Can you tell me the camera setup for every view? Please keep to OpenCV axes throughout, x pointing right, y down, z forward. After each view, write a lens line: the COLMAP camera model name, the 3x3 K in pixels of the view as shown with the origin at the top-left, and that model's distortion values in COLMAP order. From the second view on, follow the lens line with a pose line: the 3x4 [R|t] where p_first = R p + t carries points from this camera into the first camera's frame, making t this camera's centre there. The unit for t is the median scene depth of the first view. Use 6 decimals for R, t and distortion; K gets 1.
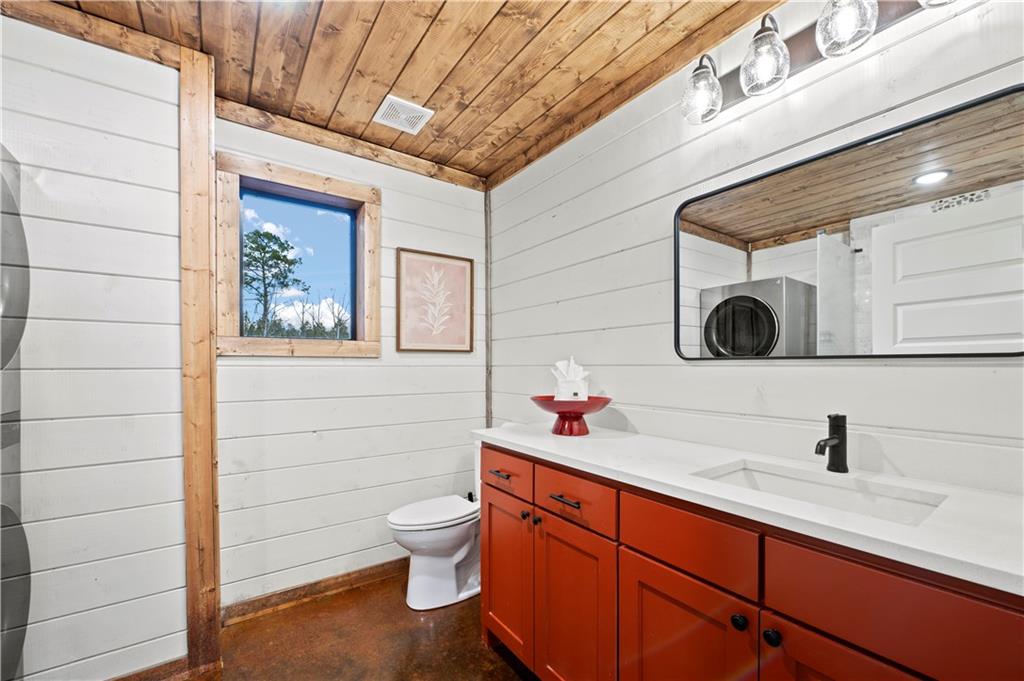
lens RADIAL K [[411.3, 0, 504.9], [0, 411.3, 367.3], [0, 0, 1]] dist [-0.009512, -0.000690]
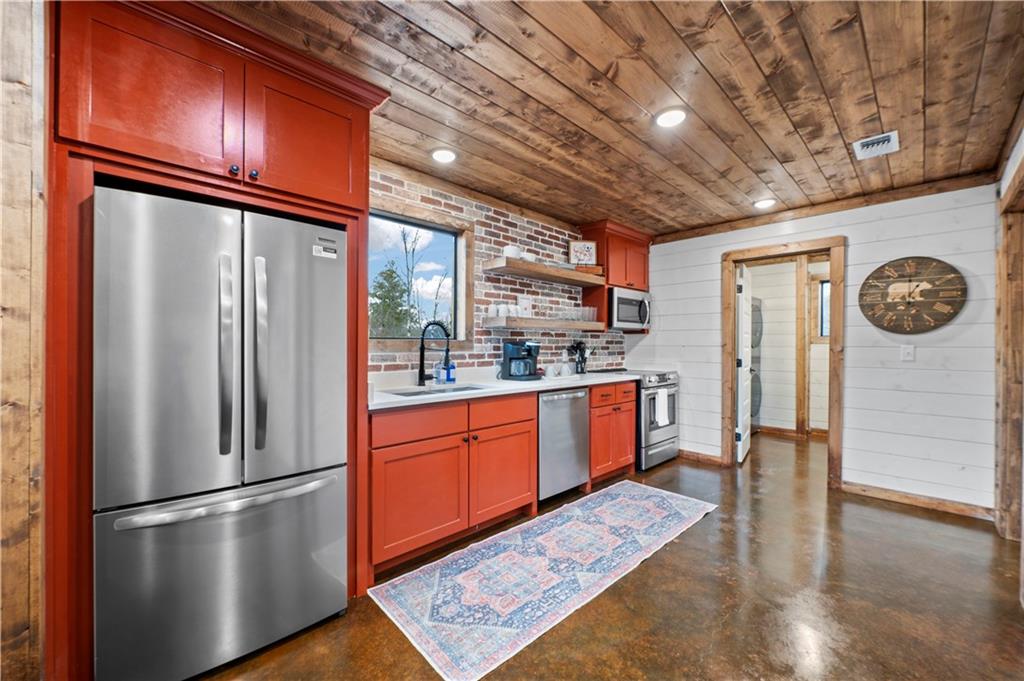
lens RADIAL K [[411.3, 0, 516.7], [0, 411.3, 341.4], [0, 0, 1]] dist [-0.009512, -0.000690]
pose [[0.170304, -0.004366, -0.985382, 1.728372], [-0.018030, 0.999809, -0.007546, 0.016866], [0.985227, 0.019051, 0.170193, -1.498359]]
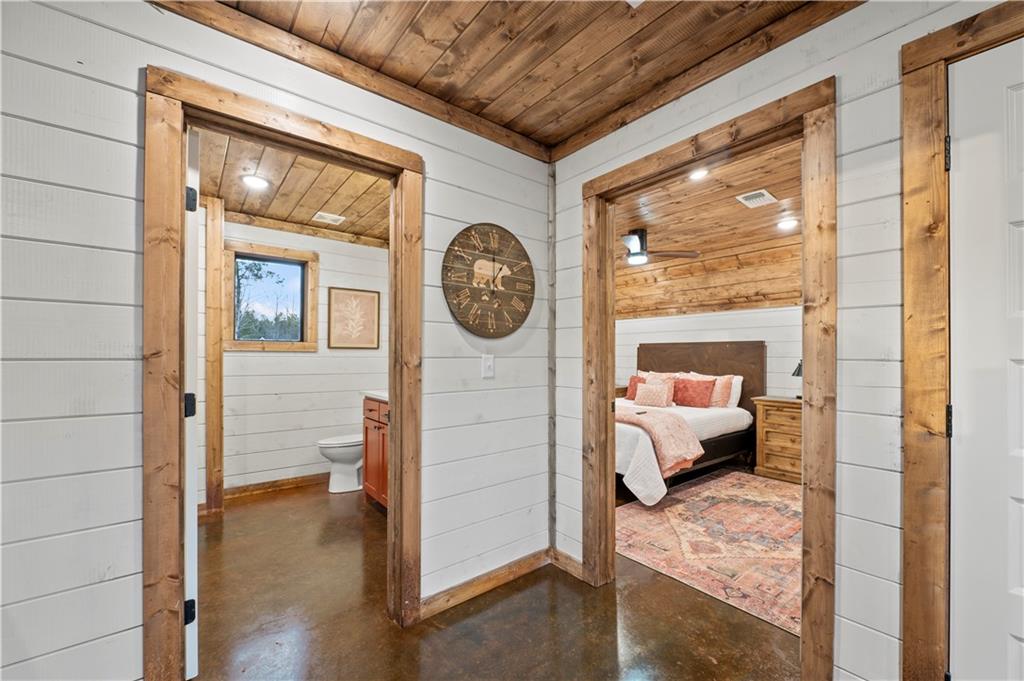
lens RADIAL K [[411.3, 0, 512.0], [0, 411.3, 354.6], [0, 0, 1]] dist [-0.009512, -0.000690]
pose [[0.997956, 0.006103, 0.063615, 0.431616], [-0.005273, 0.999899, -0.013201, 0.006218], [-0.063689, 0.012839, 0.997887, -0.819392]]
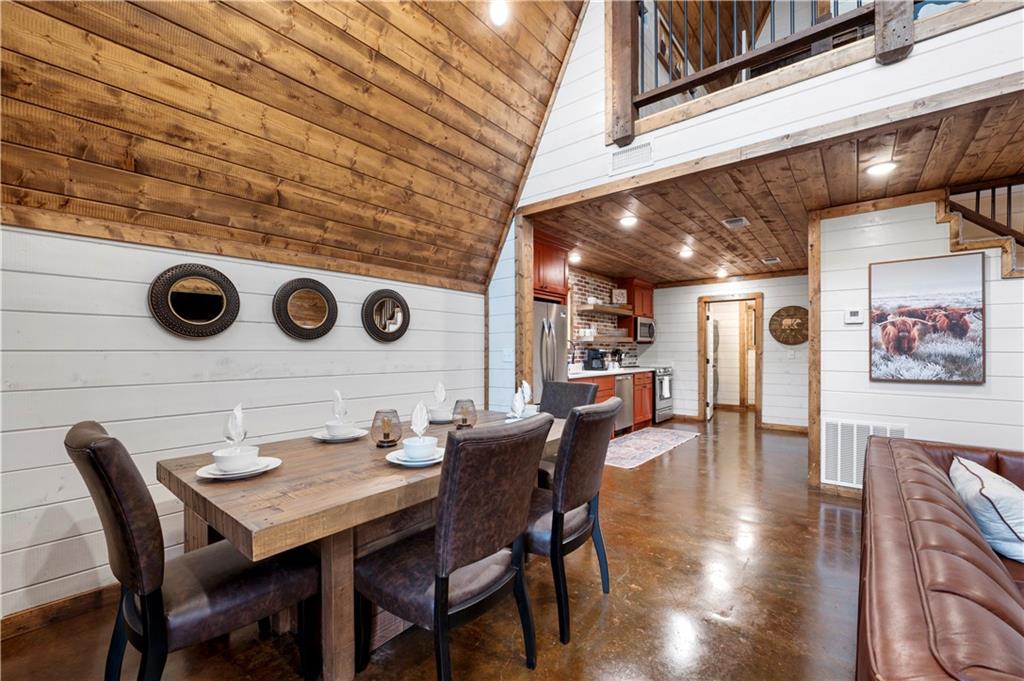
lens RADIAL K [[411.3, 0, 523.6], [0, 411.3, 344.8], [0, 0, 1]] dist [-0.009512, -0.000690]
pose [[0.276444, -0.012213, -0.960952, 2.851016], [-0.014623, 0.999750, -0.016913, 0.031623], [0.960919, 0.018728, 0.276197, -2.546370]]
